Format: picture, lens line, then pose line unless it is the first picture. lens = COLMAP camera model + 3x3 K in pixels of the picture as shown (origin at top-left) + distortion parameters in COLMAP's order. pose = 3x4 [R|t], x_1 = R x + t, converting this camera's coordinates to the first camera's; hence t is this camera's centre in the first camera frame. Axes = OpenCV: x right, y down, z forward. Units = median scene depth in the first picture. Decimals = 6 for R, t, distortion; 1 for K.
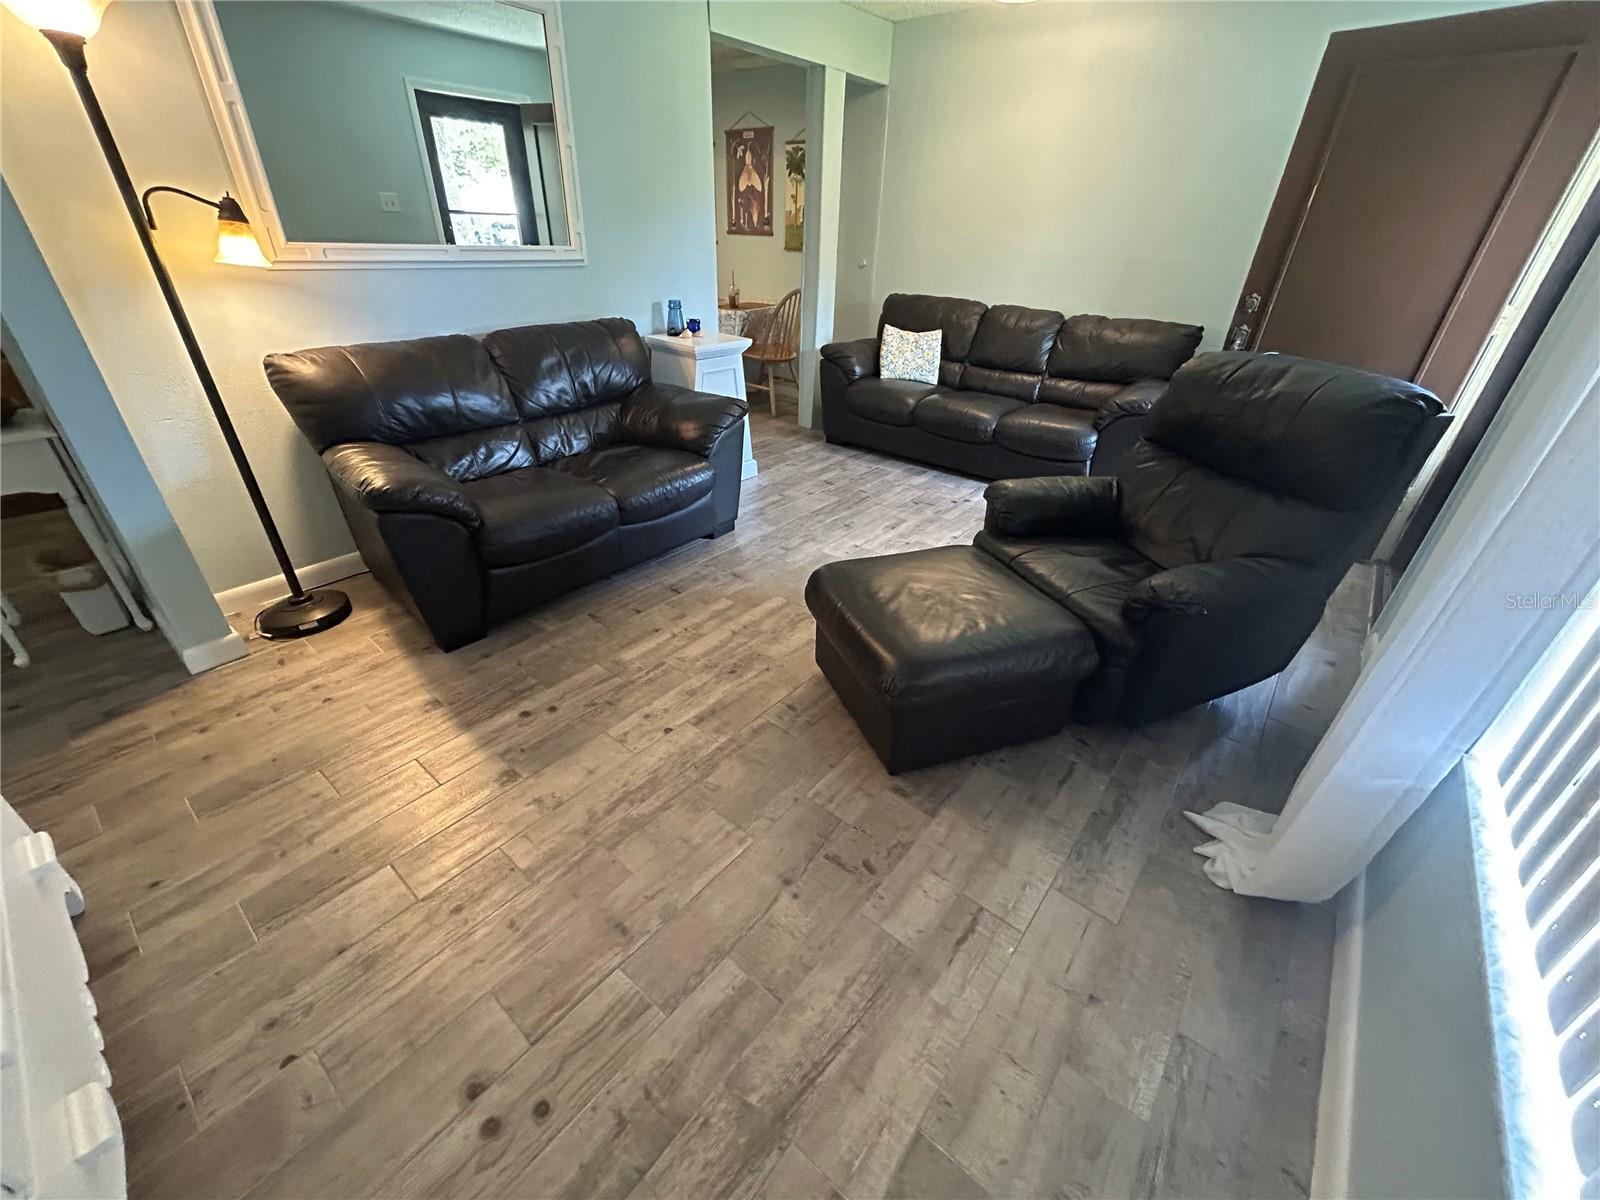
lens RADIAL K [[638.0, 0, 793.3], [0, 638.0, 596.7], [0, 0, 1]] dist [0.001183, 0.000174]
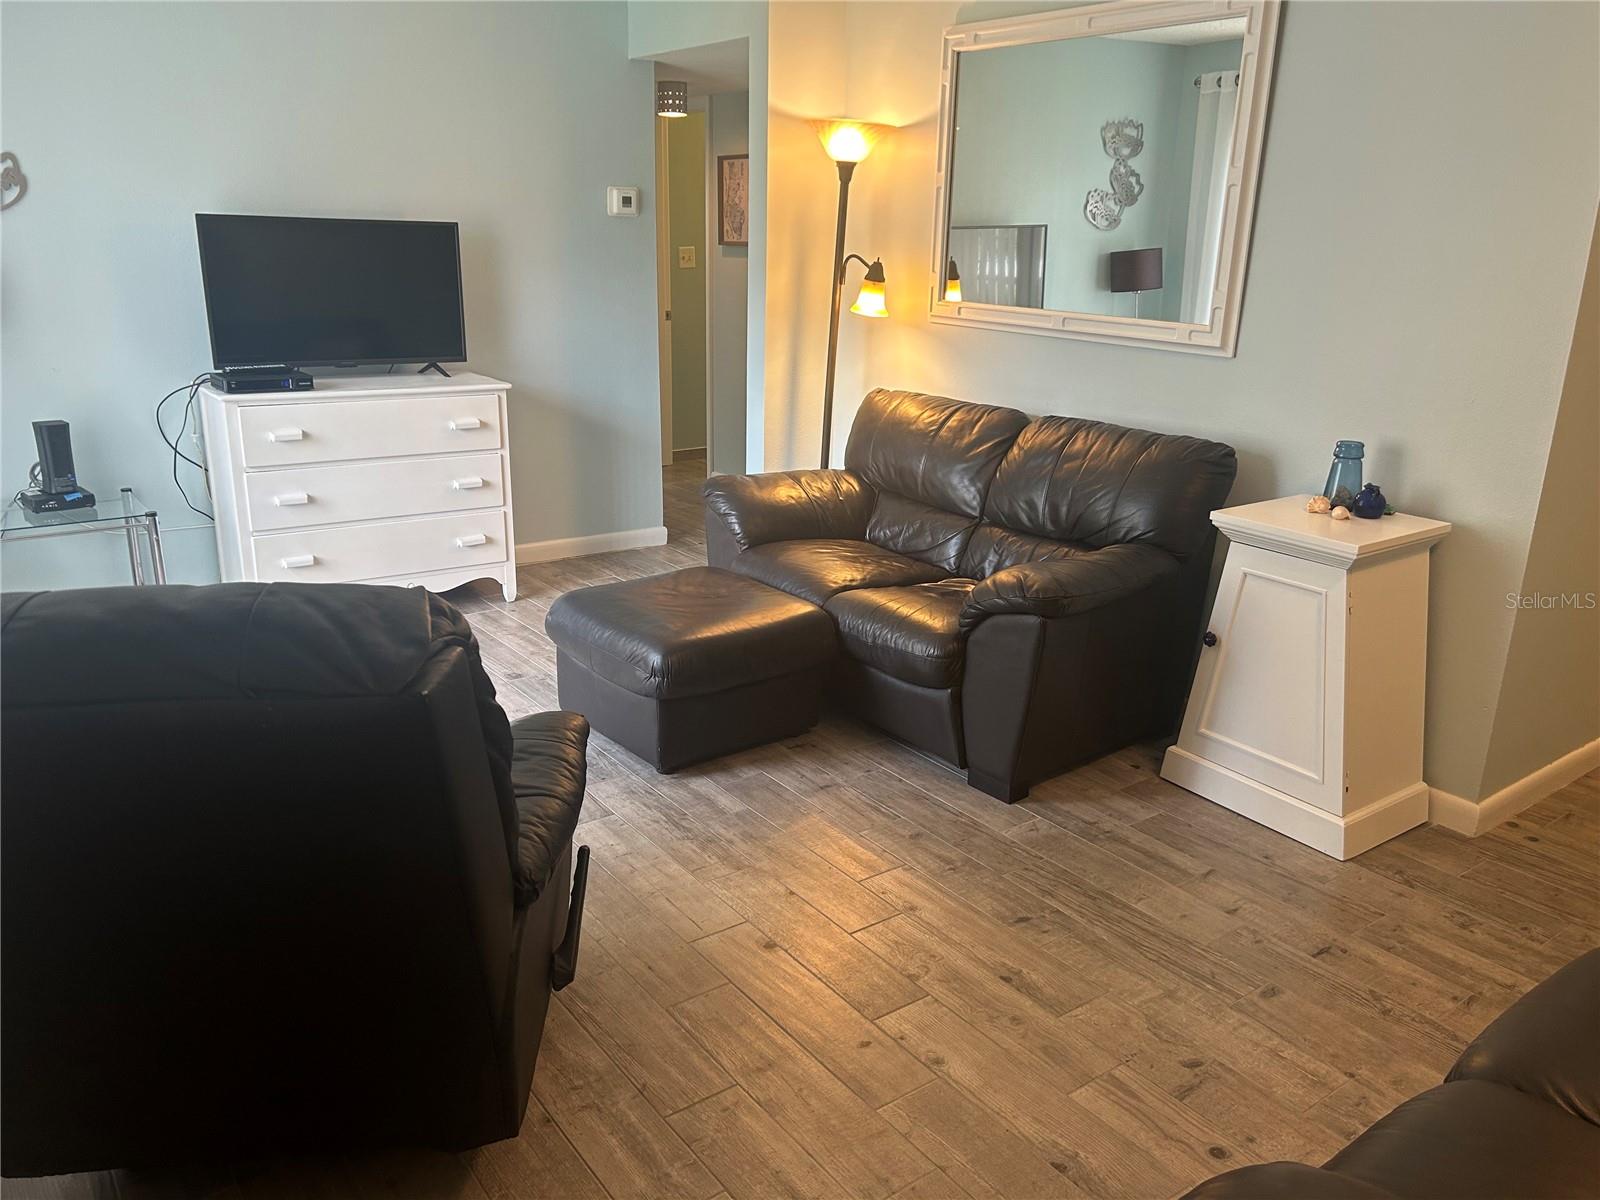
lens RADIAL K [[1184.9, 0, 798.6], [0, 1184.9, 601.5], [0, 0, 1]] dist [0.047319, -0.042722]
pose [[-0.227797, 0.262497, -0.937659, 0.817280], [-0.513409, 0.785858, 0.344729, -0.479952], [0.827357, 0.559931, -0.044247, 0.780958]]
